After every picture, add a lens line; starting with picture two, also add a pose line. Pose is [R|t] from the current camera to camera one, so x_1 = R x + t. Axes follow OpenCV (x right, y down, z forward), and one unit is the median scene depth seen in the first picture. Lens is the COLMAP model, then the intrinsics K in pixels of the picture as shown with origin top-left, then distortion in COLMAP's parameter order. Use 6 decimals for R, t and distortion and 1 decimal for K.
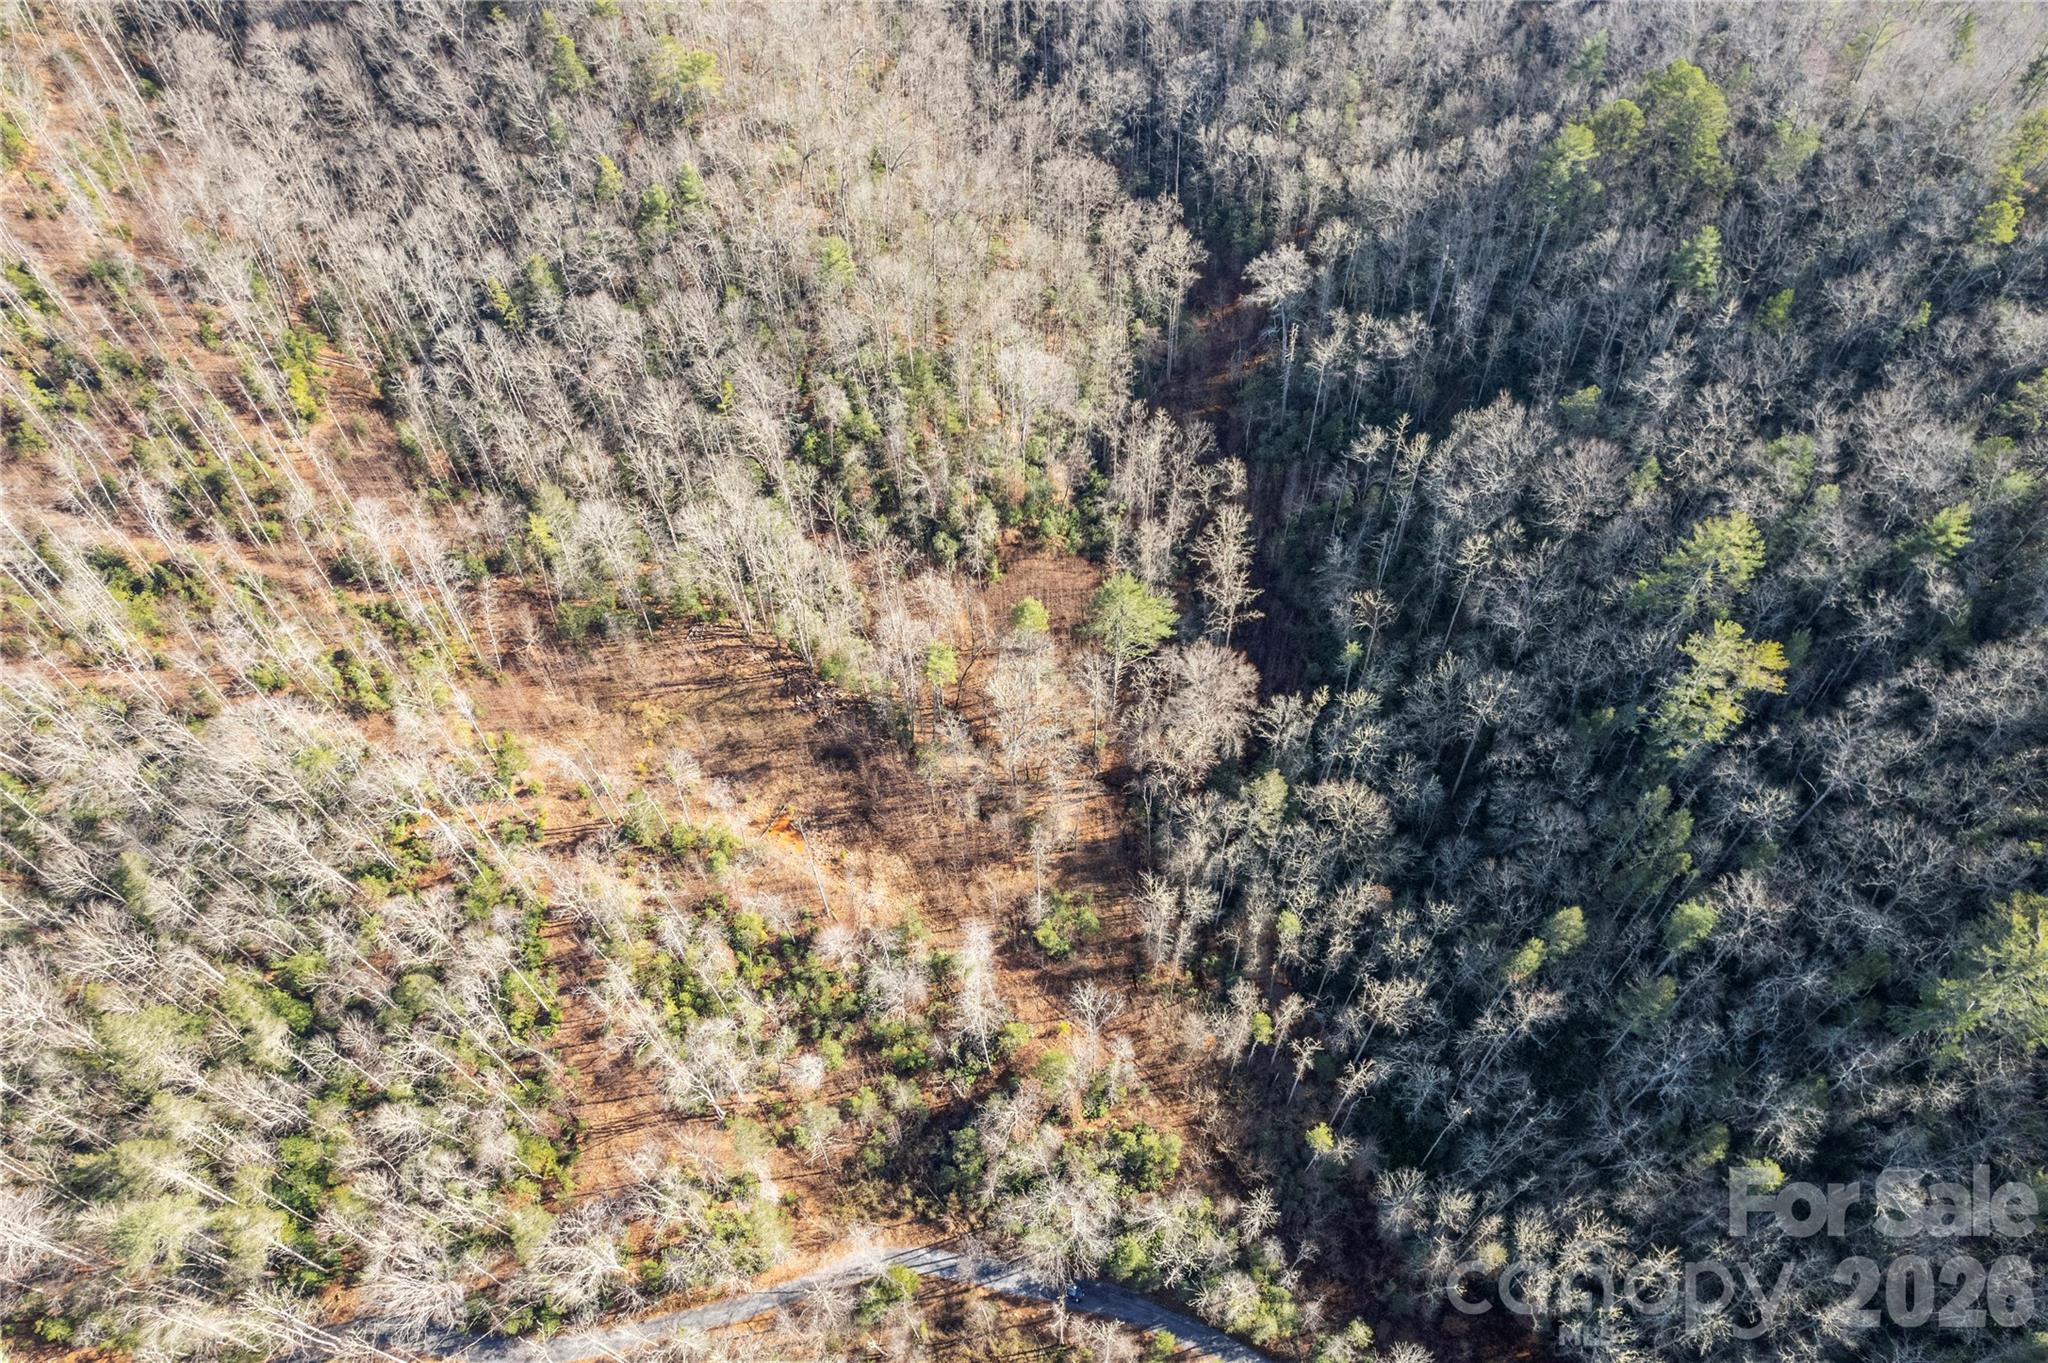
lens RADIAL K [[1336.8, 0, 1024.9], [0, 1336.8, 688.2], [0, 0, 1]] dist [-0.094416, 0.089560]
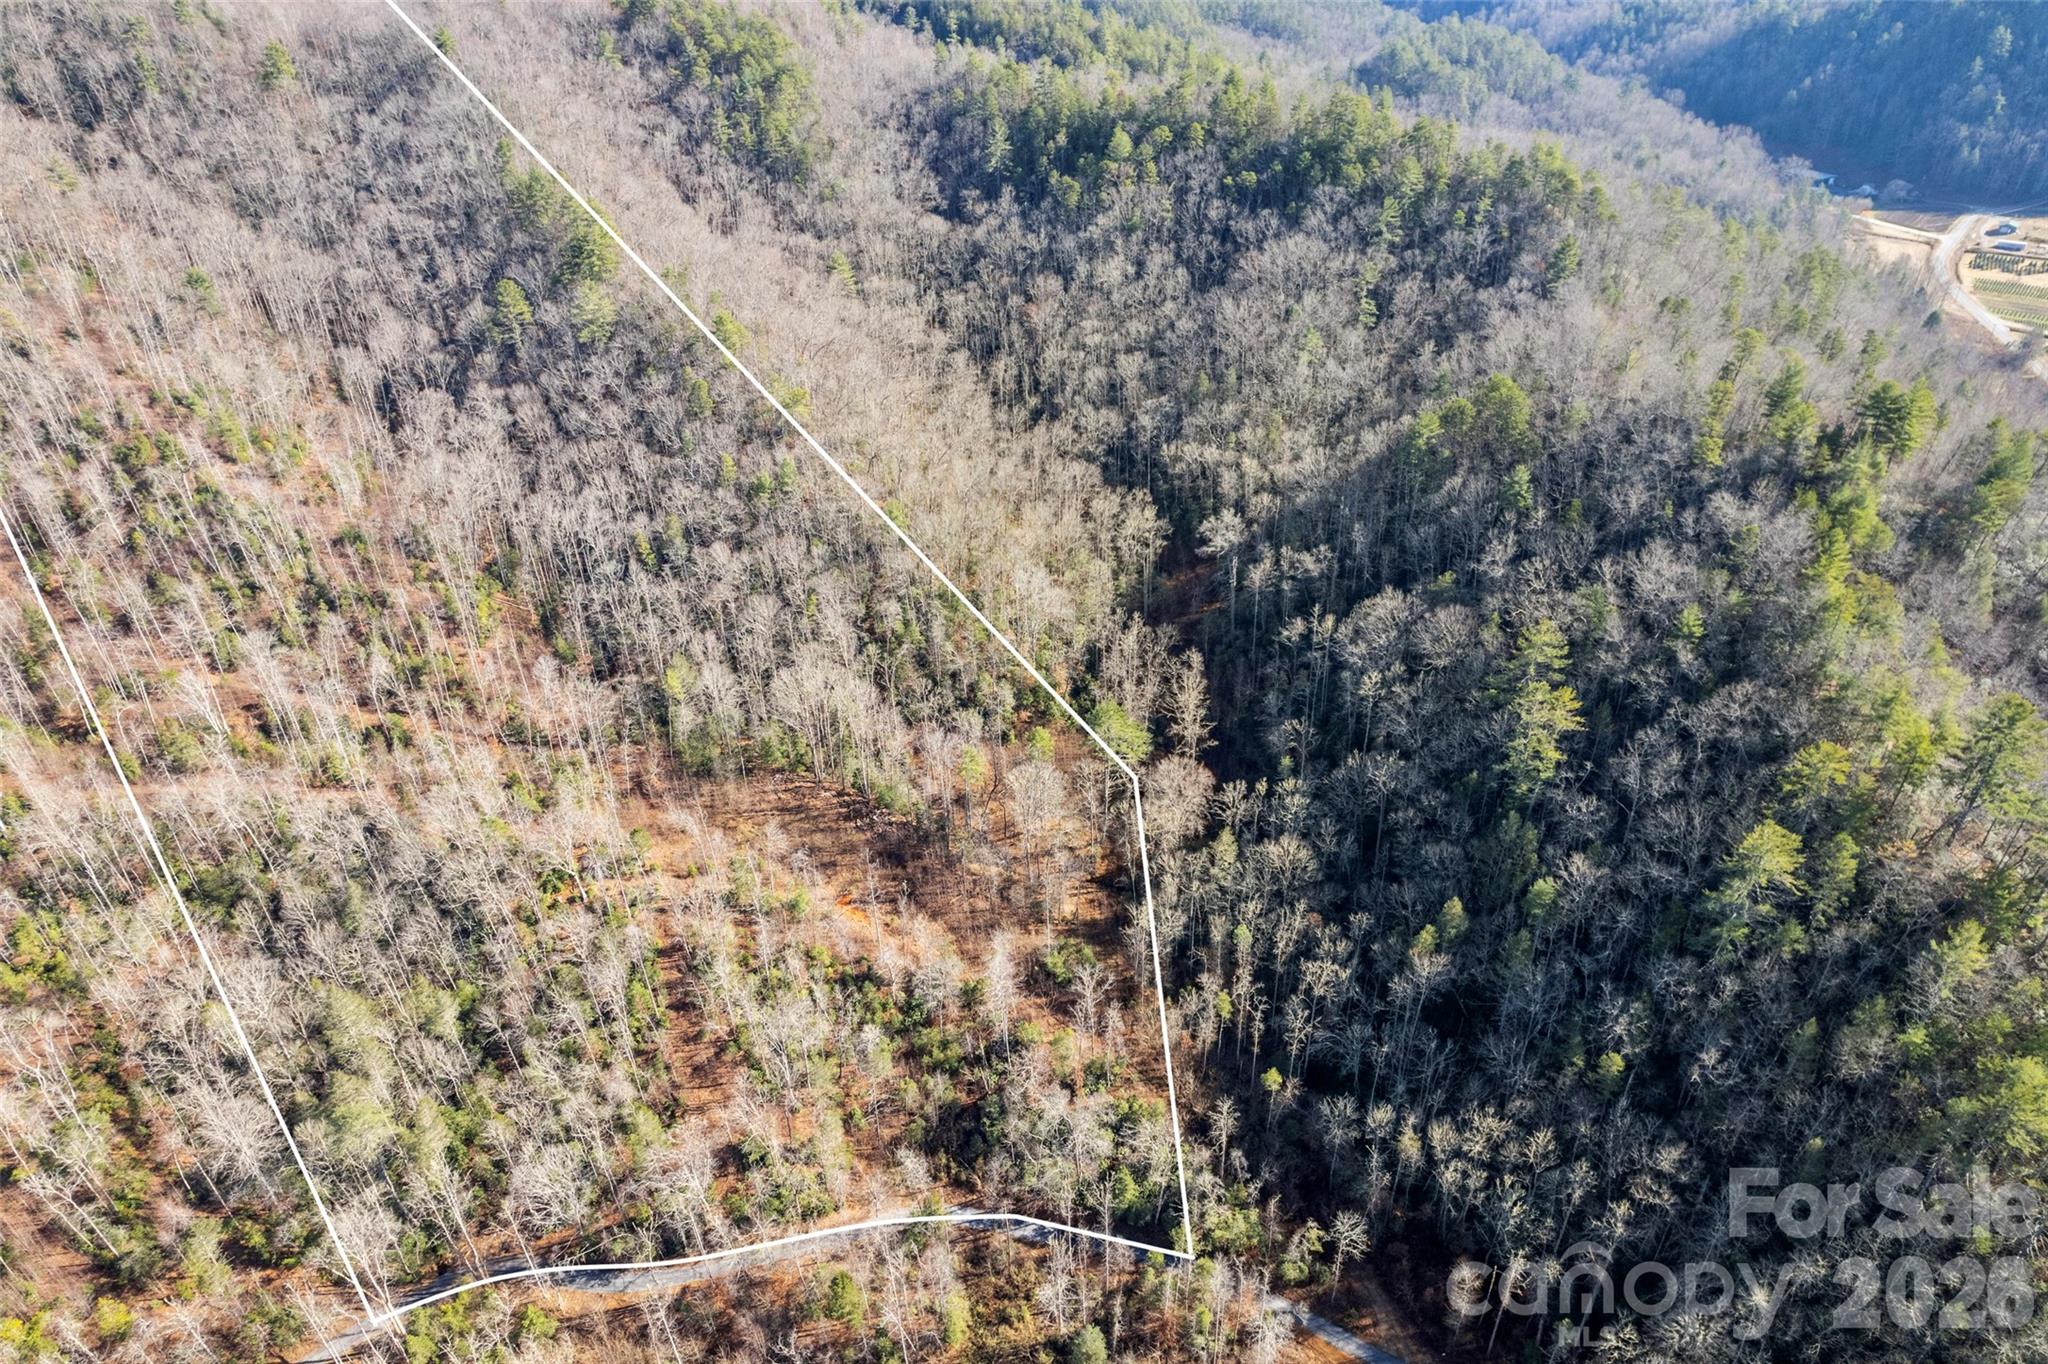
lens RADIAL K [[1311.5, 0, 1033.4], [0, 1311.5, 685.7], [0, 0, 1]] dist [-0.085451, 0.074706]
pose [[0.999957, -0.009091, -0.001835, 0.000568], [0.008016, 0.946694, -0.322035, 0.301704], [0.004665, 0.322006, 0.946726, -0.236322]]
